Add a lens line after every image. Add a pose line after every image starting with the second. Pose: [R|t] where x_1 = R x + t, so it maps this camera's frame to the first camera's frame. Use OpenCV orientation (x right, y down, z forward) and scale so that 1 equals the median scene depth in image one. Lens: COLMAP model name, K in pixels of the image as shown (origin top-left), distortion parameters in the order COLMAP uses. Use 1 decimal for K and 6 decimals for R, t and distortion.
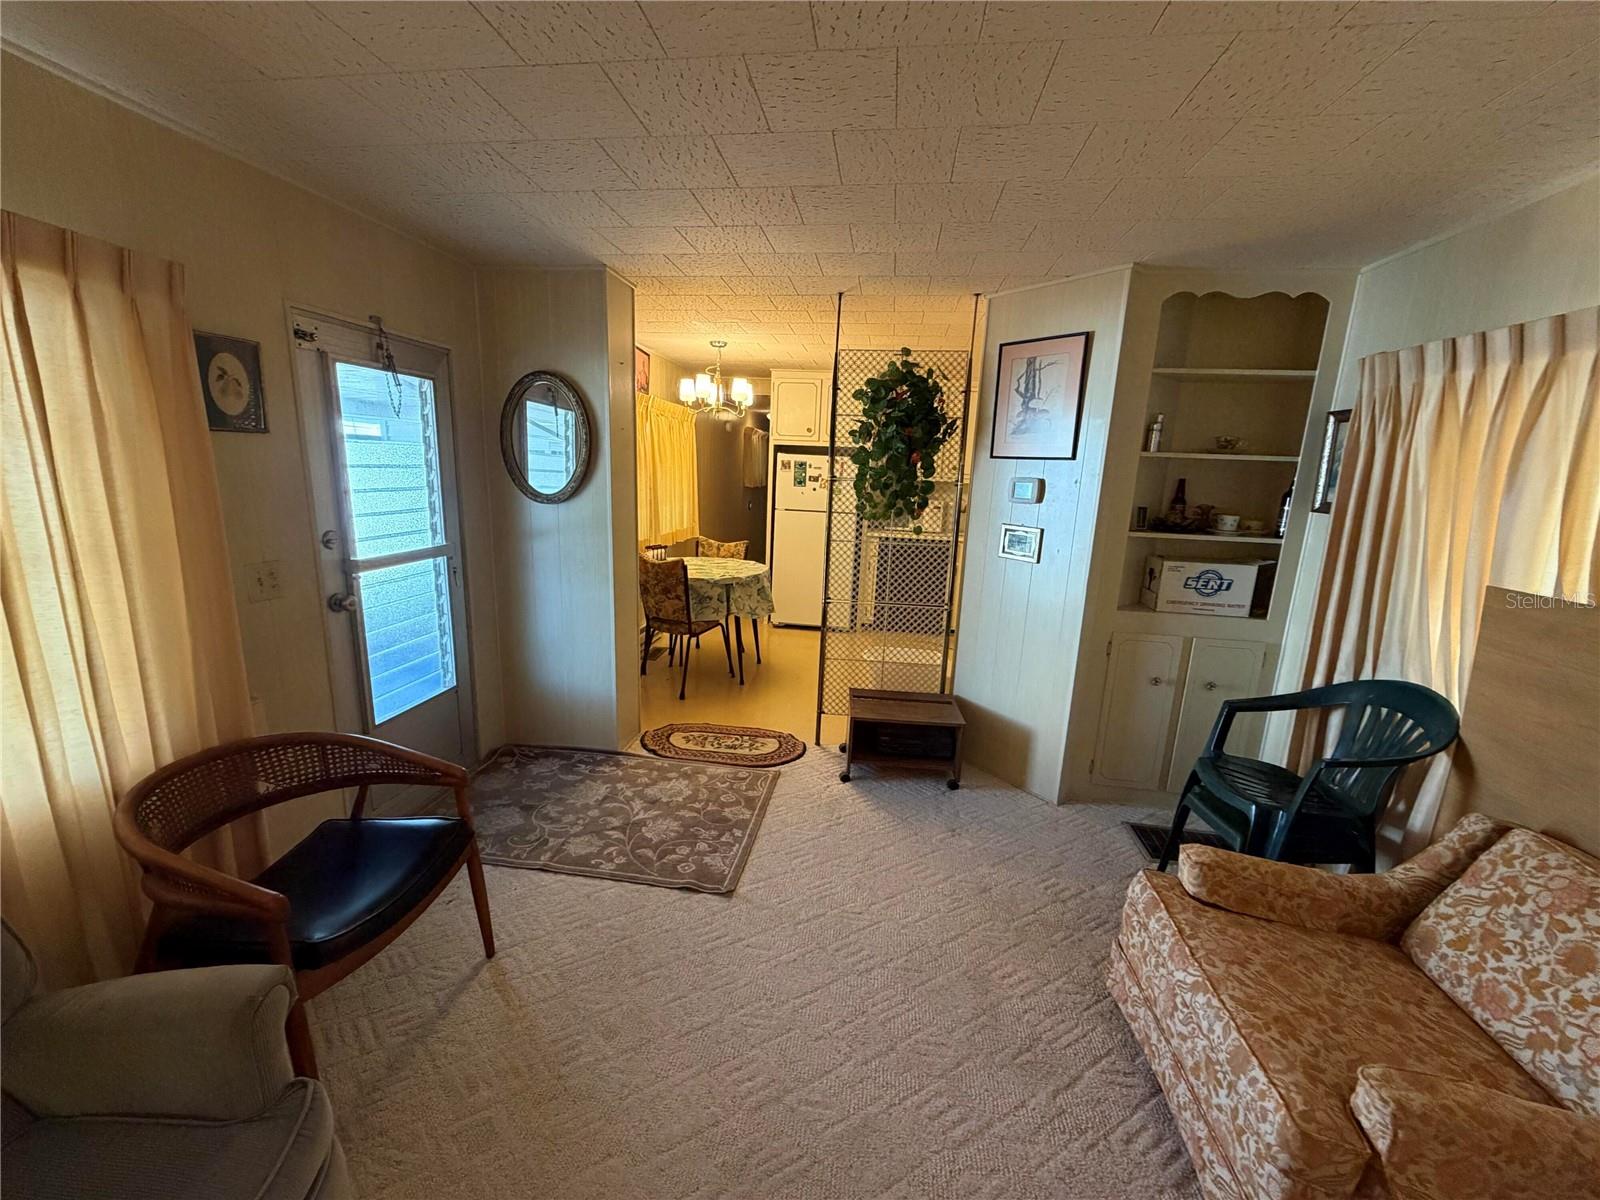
lens RADIAL K [[638.8, 0, 800.0], [0, 638.8, 600.0], [0, 0, 1]] dist [0.000301, -0.000126]
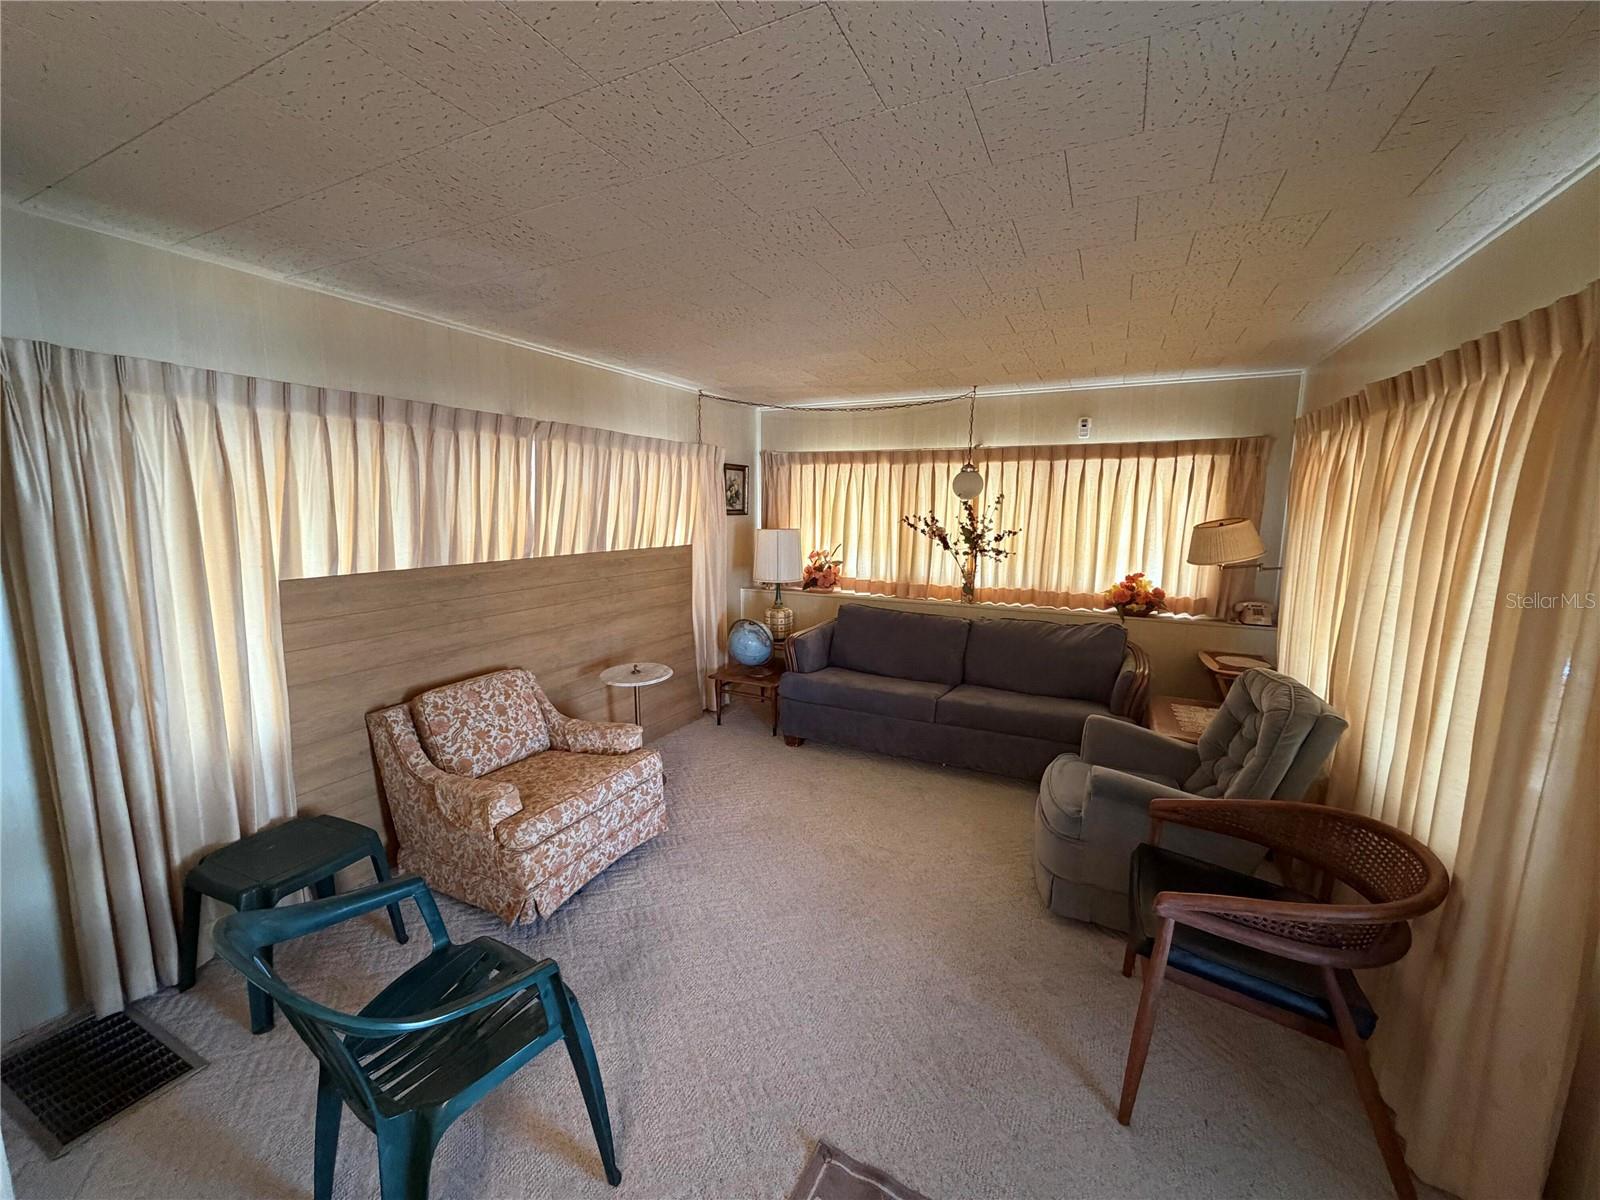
lens RADIAL K [[638.8, 0, 800.0], [0, 638.8, 600.0], [0, 0, 1]] dist [0.000301, -0.000126]
pose [[-0.950865, -0.085931, 0.297441, -0.374762], [0.024916, 0.936356, 0.350166, -0.491764], [-0.308601, 0.340372, -0.888208, 2.193764]]
